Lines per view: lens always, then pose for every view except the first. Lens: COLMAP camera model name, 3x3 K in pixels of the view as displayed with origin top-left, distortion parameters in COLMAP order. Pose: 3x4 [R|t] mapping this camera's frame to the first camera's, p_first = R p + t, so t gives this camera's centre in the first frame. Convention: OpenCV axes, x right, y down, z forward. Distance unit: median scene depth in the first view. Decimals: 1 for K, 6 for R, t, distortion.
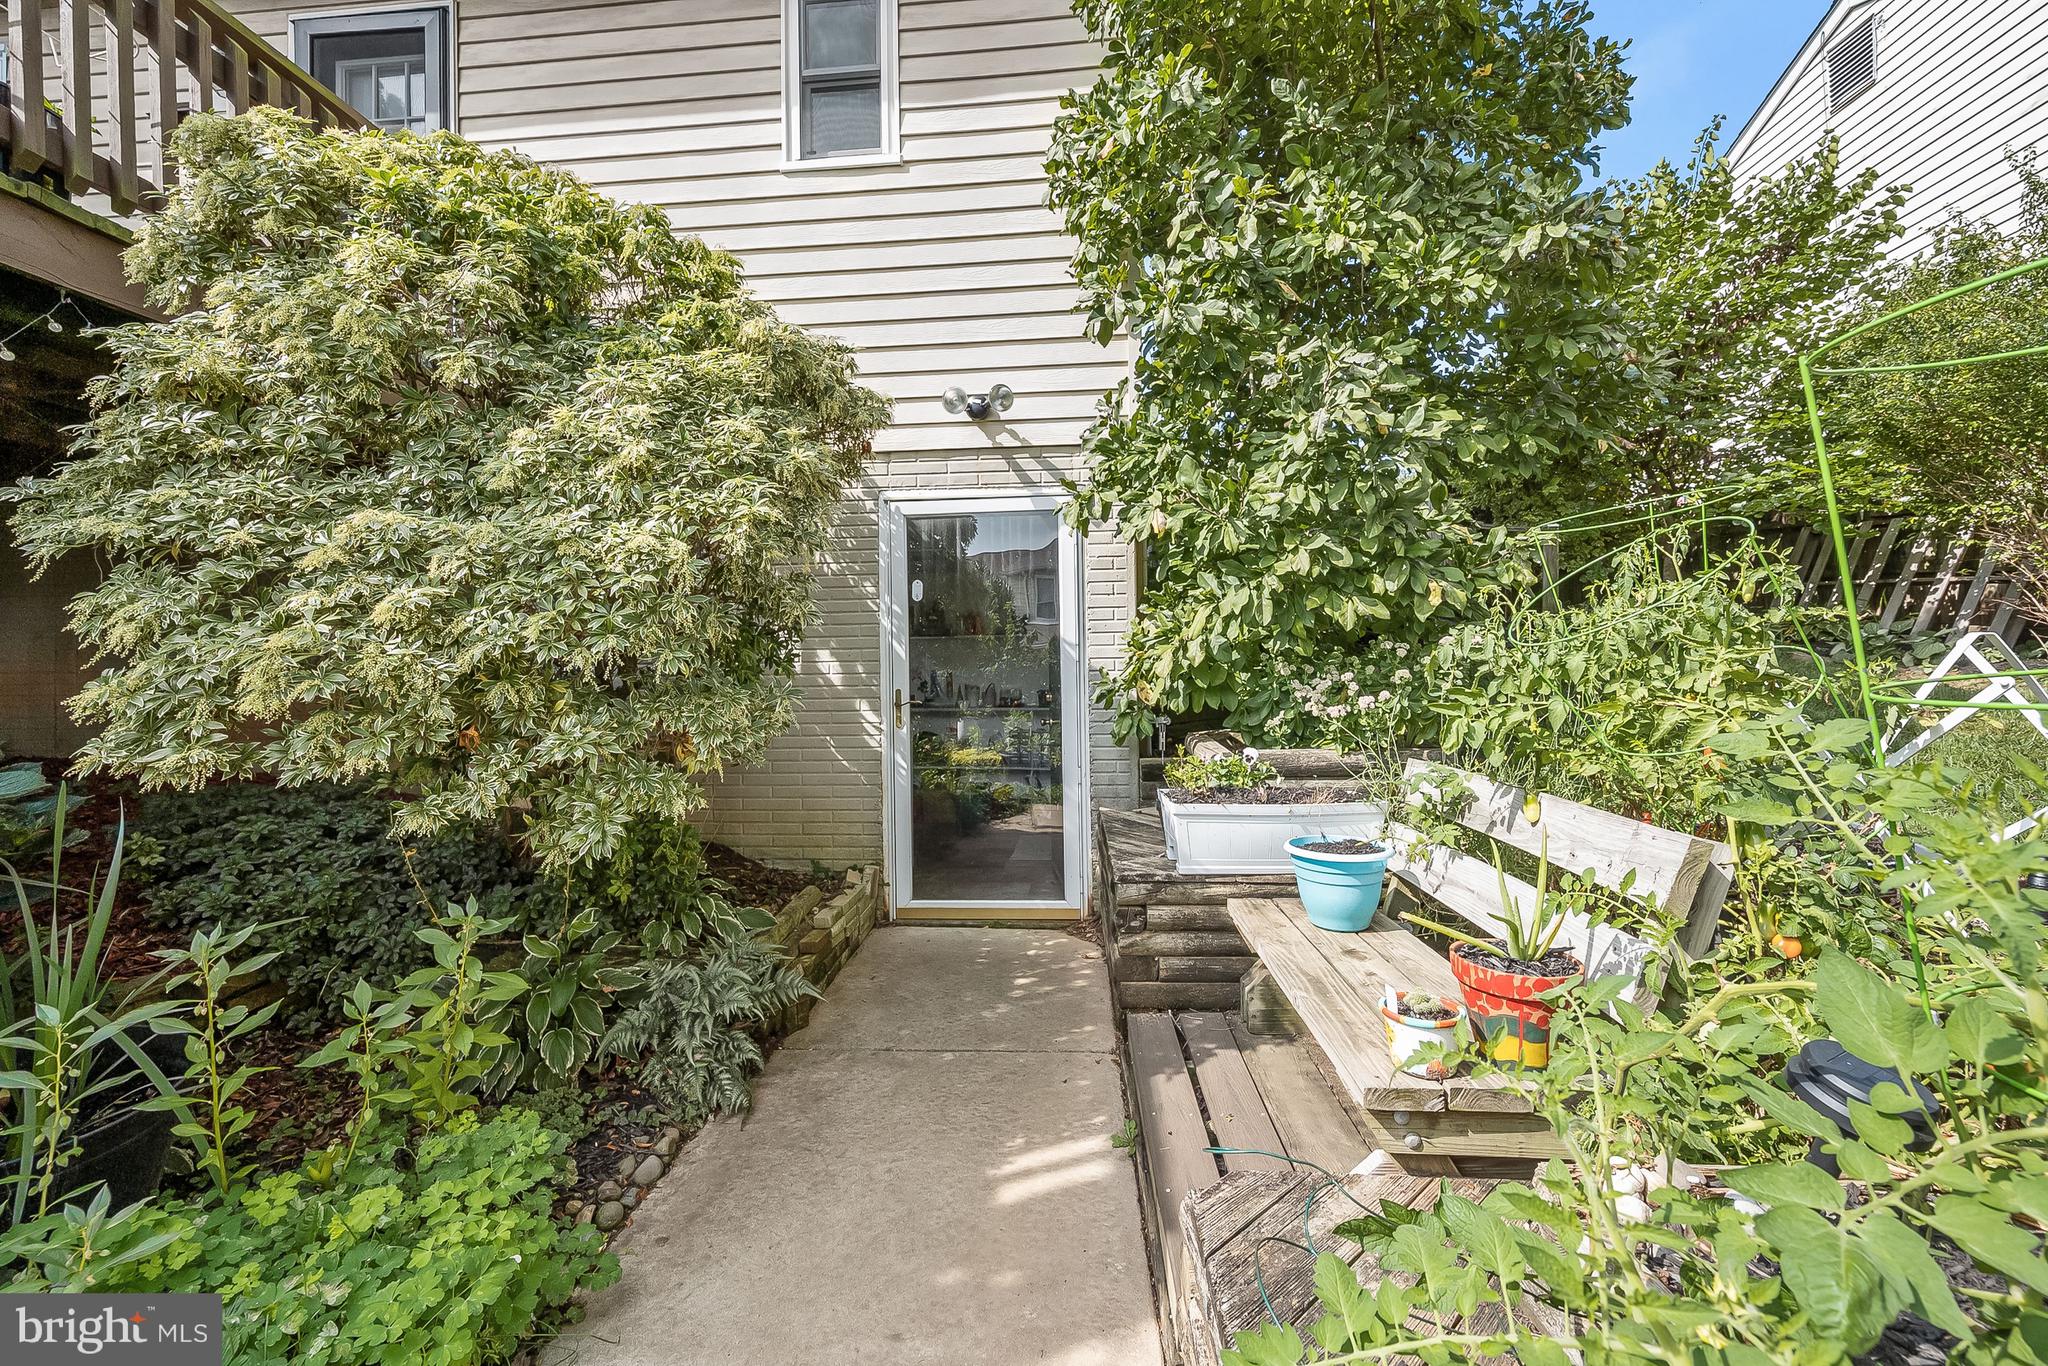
lens RADIAL K [[802.4, 0, 1025.3], [0, 802.4, 674.8], [0, 0, 1]] dist [0.004010, -0.000091]
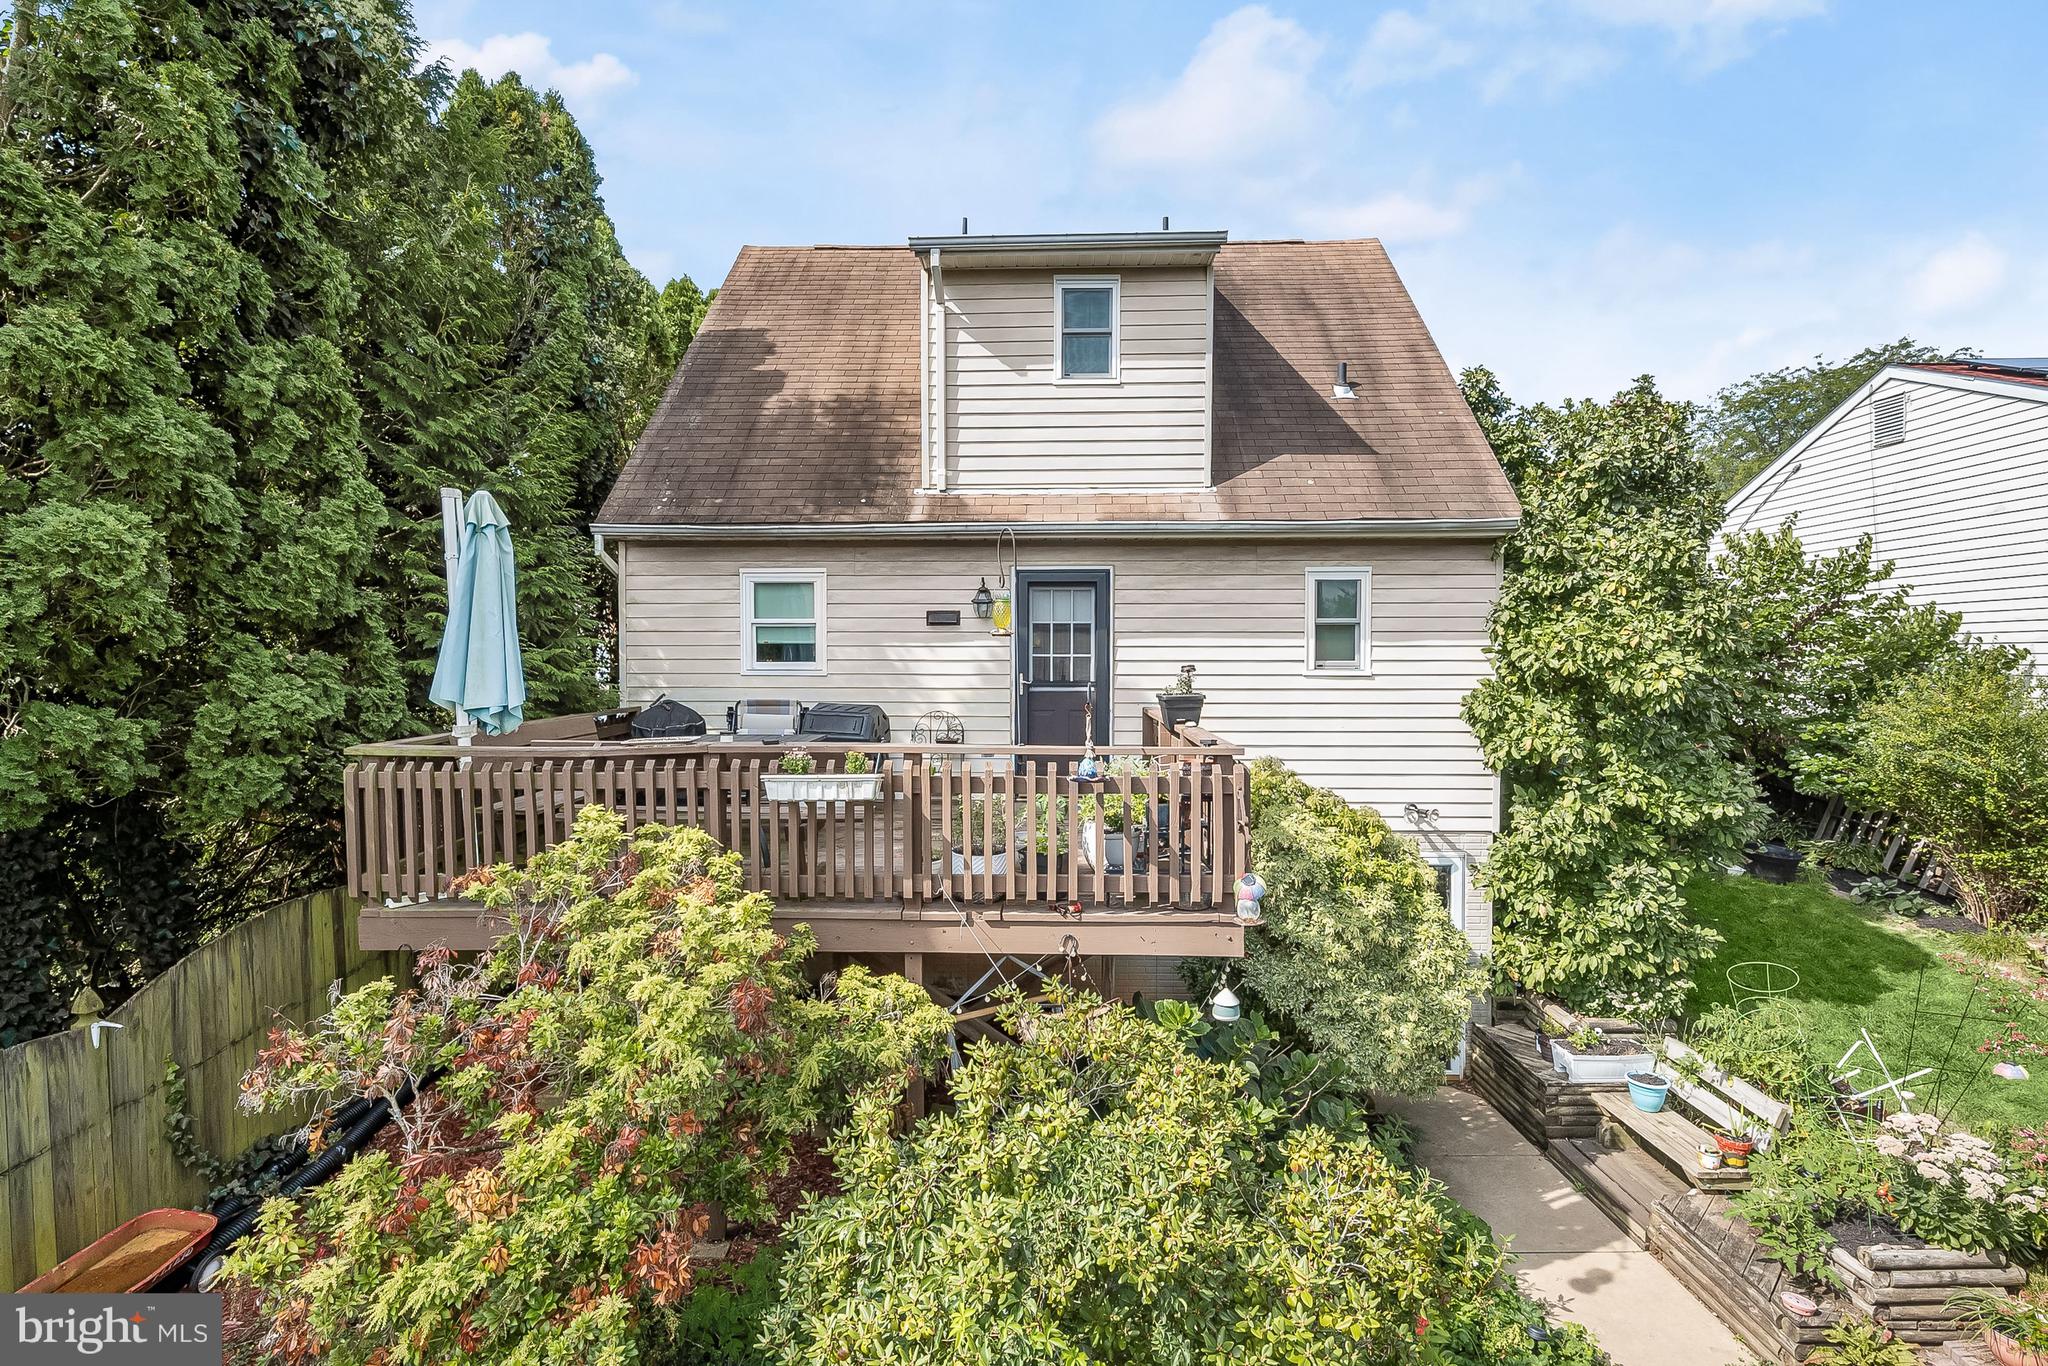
lens RADIAL K [[954.5, 0, 1013.6], [0, 954.5, 691.8], [0, 0, 1]] dist [-0.001540, -0.000379]
pose [[0.999112, 0.015591, 0.039141, -1.573752], [-0.016569, 0.999556, 0.024781, -0.944473], [-0.038737, -0.025407, 0.998926, -1.728752]]
